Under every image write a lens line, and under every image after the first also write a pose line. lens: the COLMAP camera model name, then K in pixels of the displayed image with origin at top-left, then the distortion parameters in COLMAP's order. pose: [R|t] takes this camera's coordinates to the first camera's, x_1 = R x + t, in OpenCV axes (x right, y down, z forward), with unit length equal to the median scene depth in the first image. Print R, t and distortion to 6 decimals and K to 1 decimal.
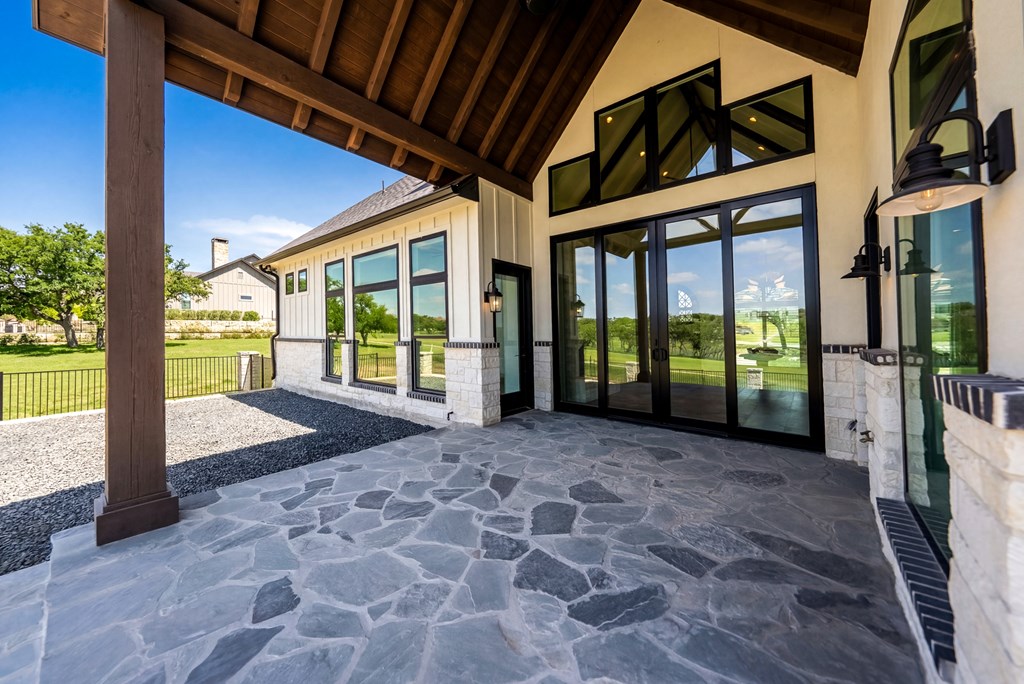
lens RADIAL K [[360.4, 0, 513.6], [0, 360.4, 337.7], [0, 0, 1]] dist [0.001605, -0.000013]
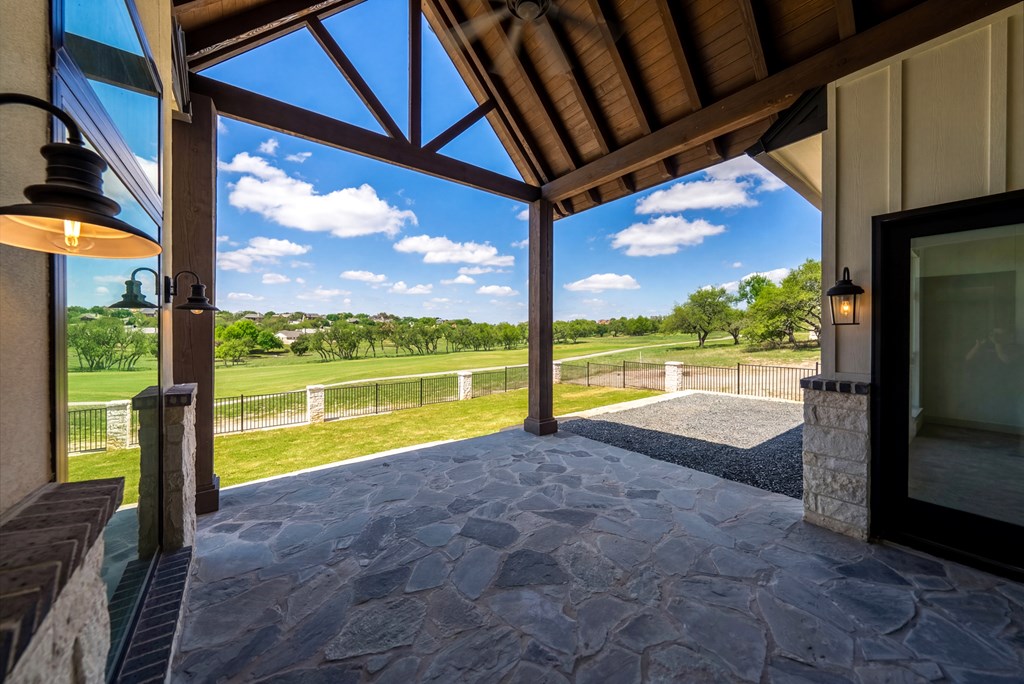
lens RADIAL K [[360.4, 0, 513.6], [0, 360.4, 337.7], [0, 0, 1]] dist [0.001605, -0.000013]
pose [[-0.221183, 0.019837, -0.975030, 1.021337], [-0.022507, 0.999423, 0.025440, -0.095347], [0.974972, 0.027572, -0.220609, 1.170349]]
